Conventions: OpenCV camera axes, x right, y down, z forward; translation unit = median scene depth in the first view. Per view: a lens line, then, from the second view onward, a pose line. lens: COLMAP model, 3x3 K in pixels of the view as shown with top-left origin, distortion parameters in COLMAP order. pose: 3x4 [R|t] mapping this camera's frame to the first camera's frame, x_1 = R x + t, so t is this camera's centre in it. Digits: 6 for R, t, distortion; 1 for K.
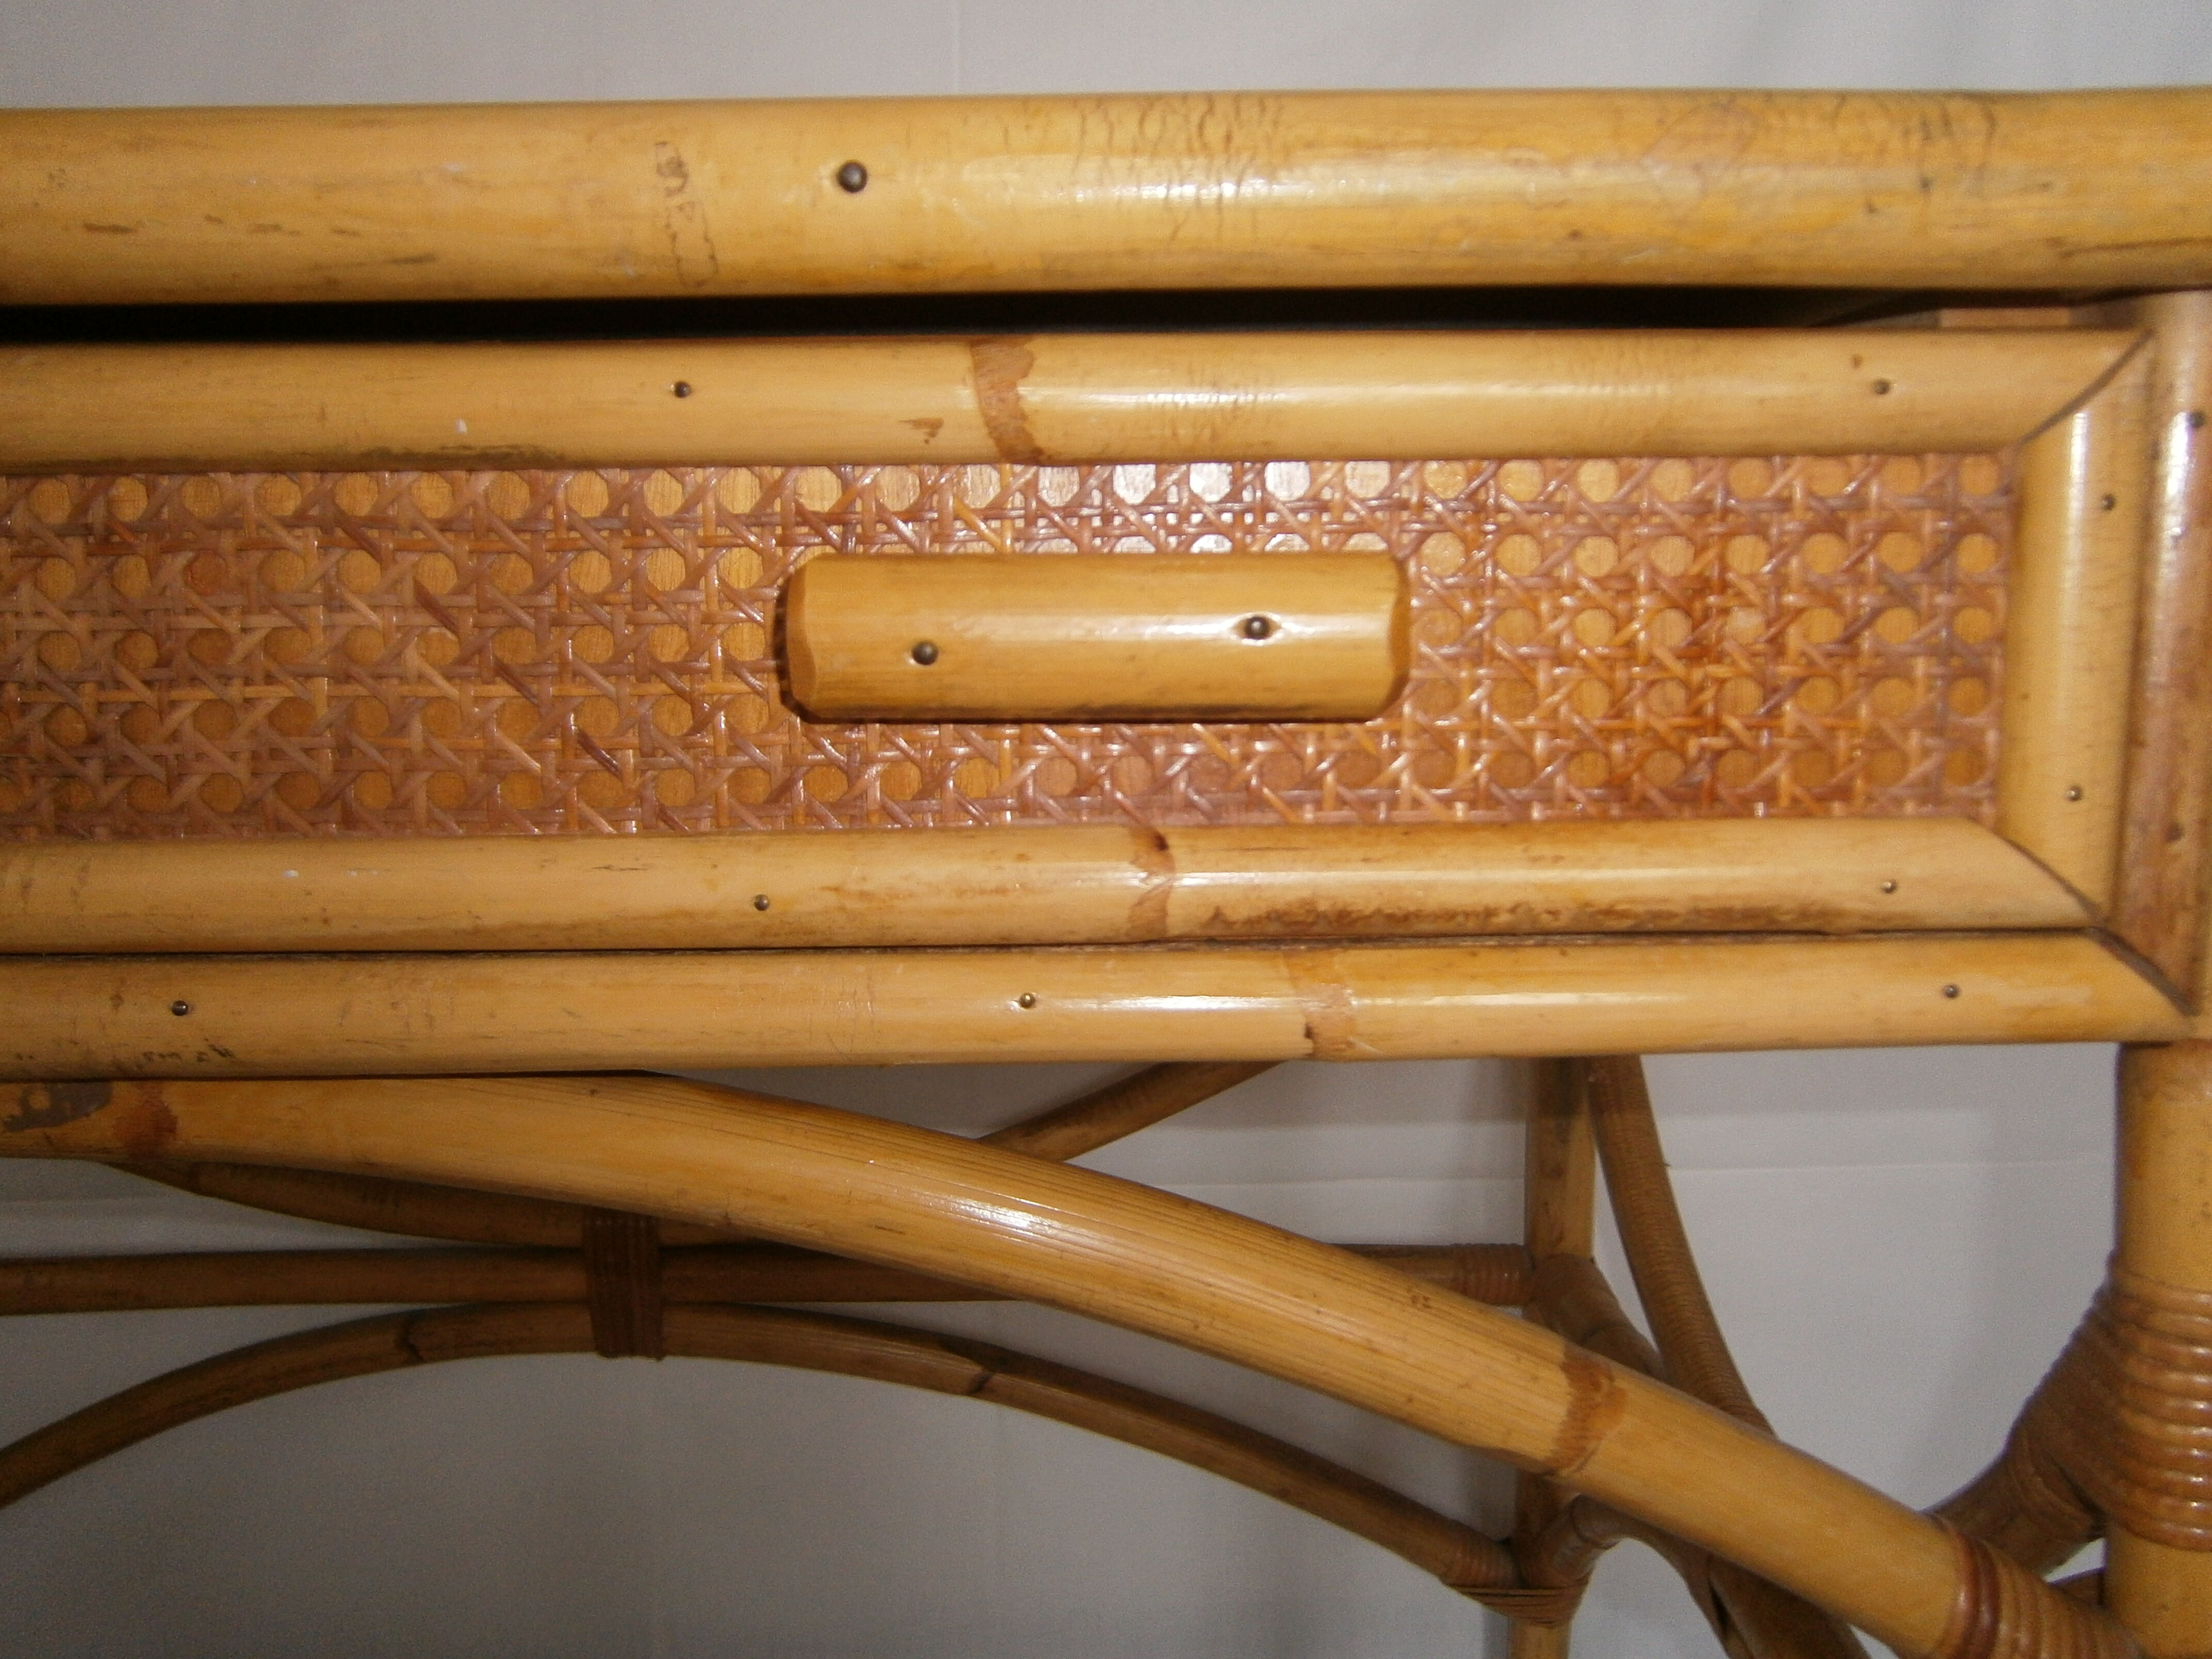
lens RADIAL K [[1802.0, 0, 1106.0], [0, 1802.0, 829.5], [0, 0, 1]] dist [-0.053702, 0.080862]
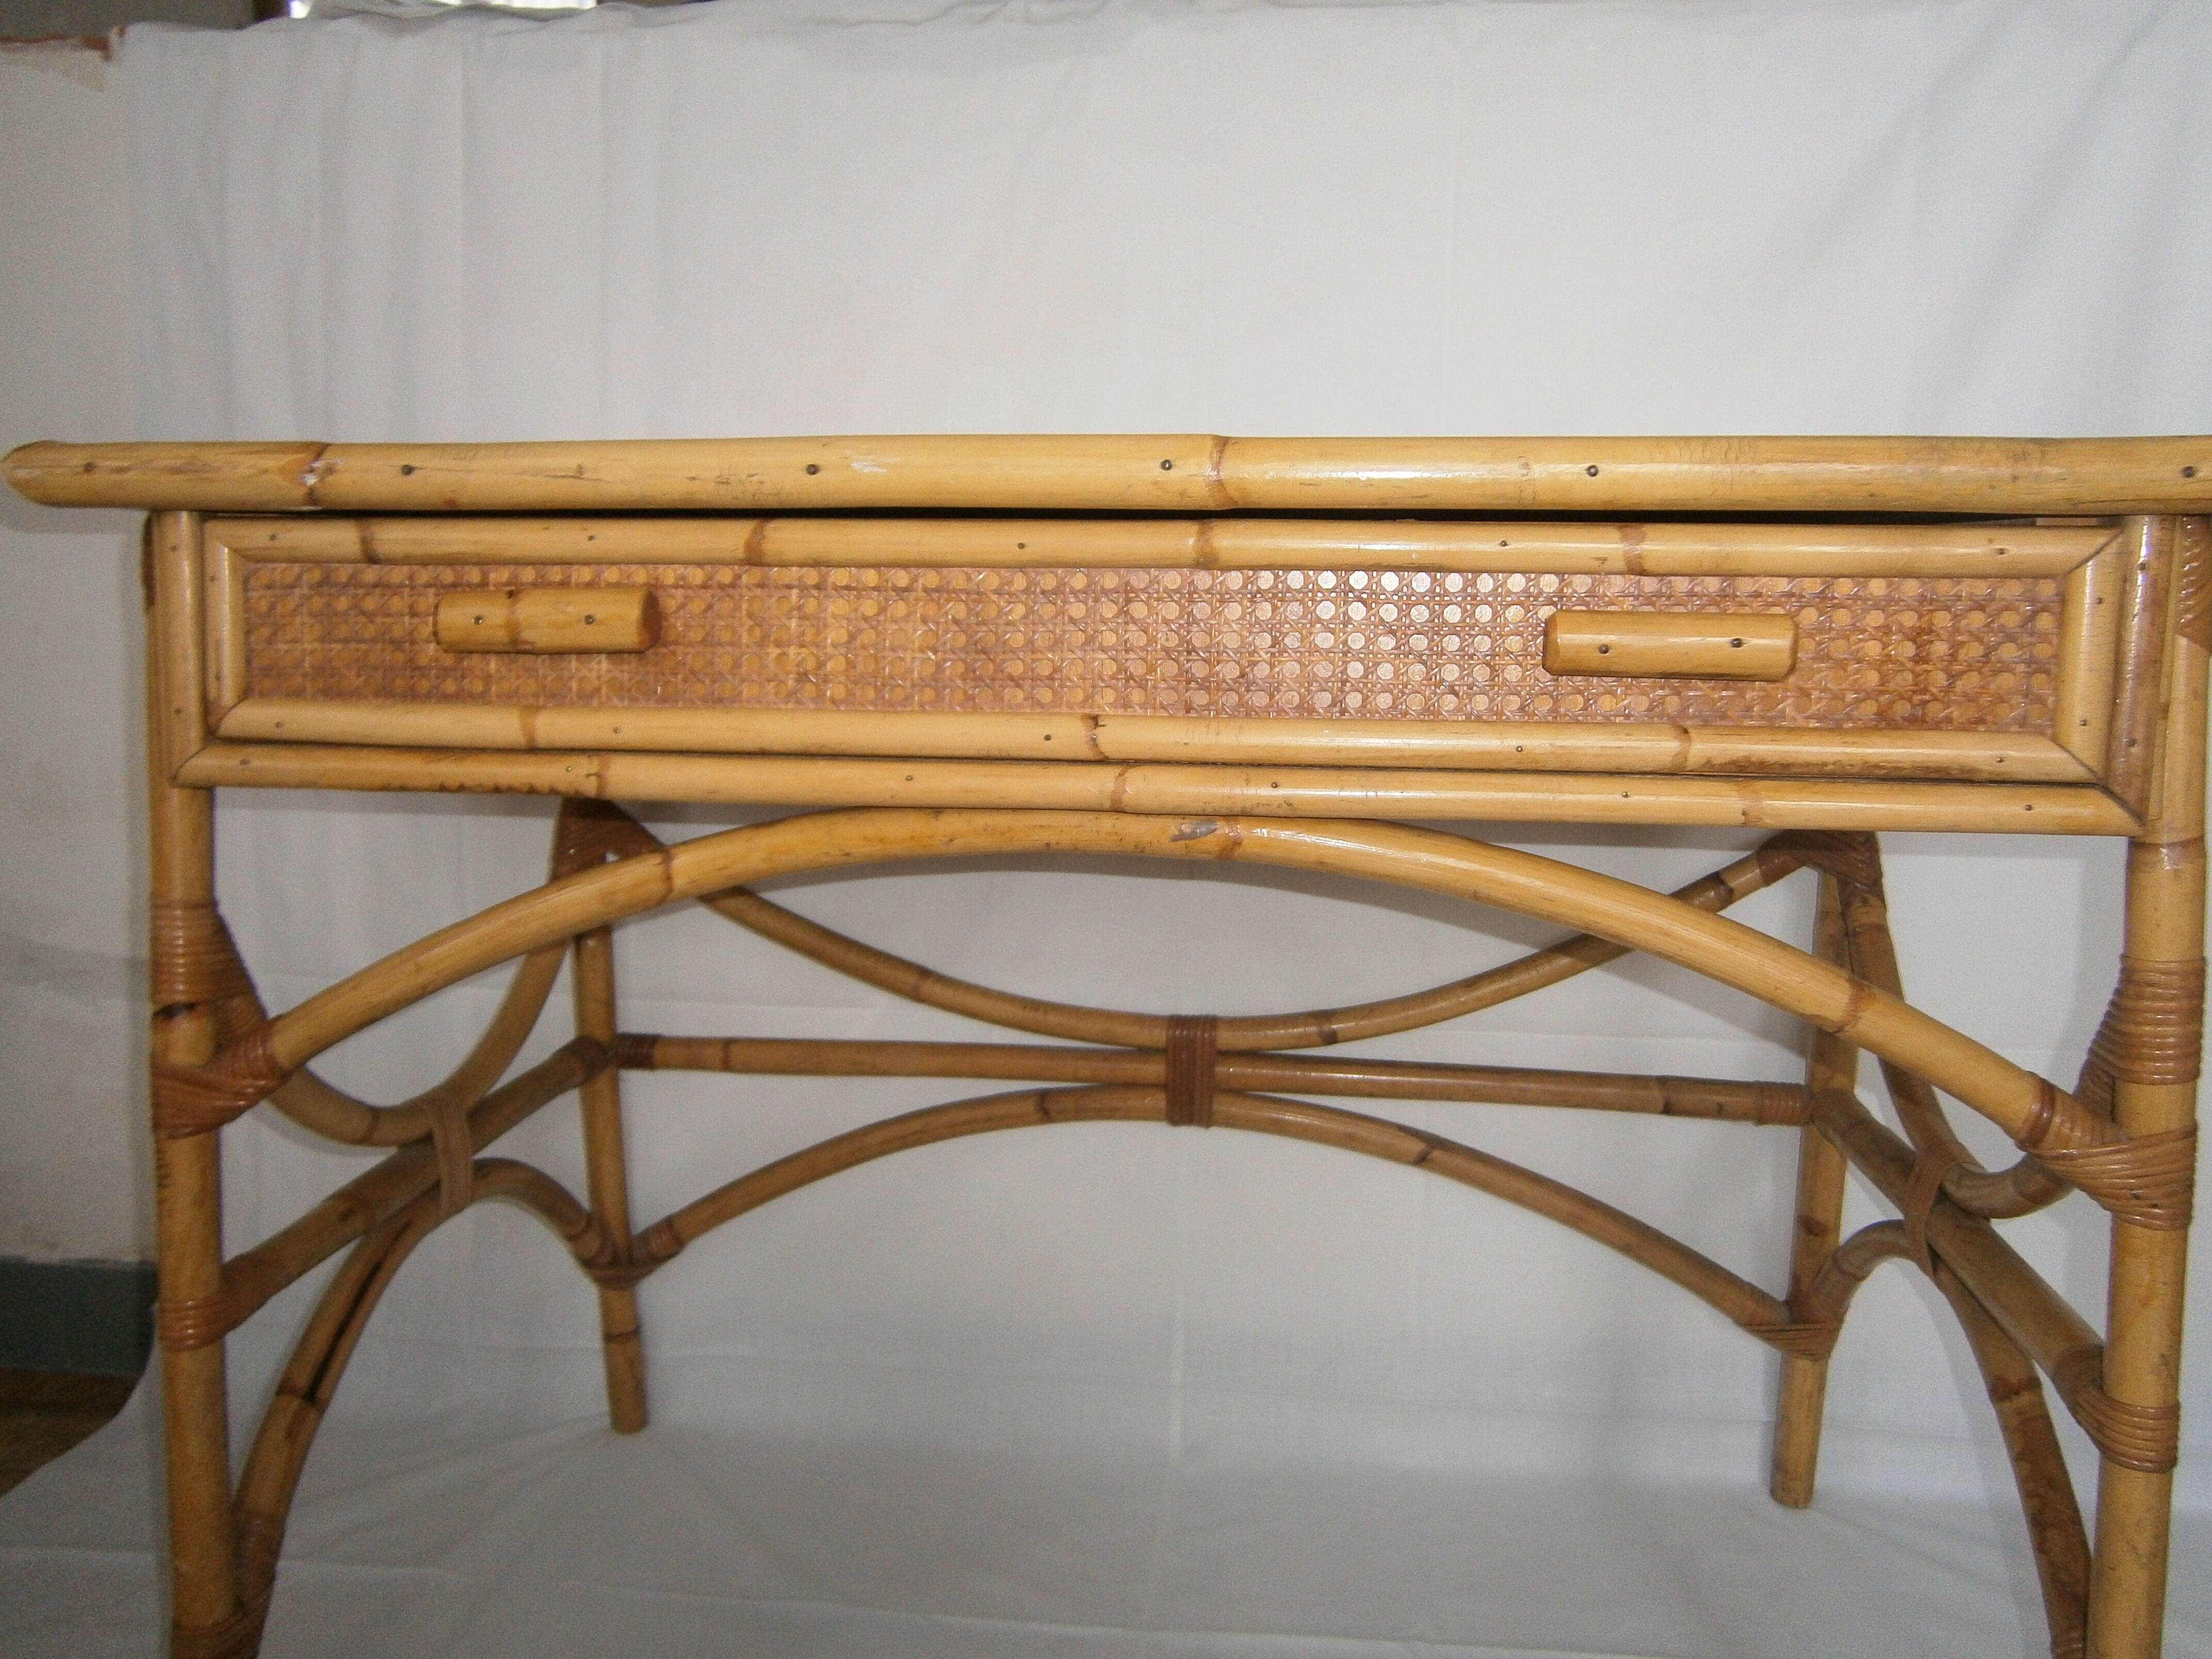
lens RADIAL K [[1802.0, 0, 1106.0], [0, 1802.0, 829.5], [0, 0, 1]] dist [-0.053702, 0.080862]
pose [[0.990265, 0.039246, -0.133550, -0.413644], [-0.041596, 0.999024, -0.014850, 0.207610], [0.132837, 0.020260, 0.990931, -1.493529]]
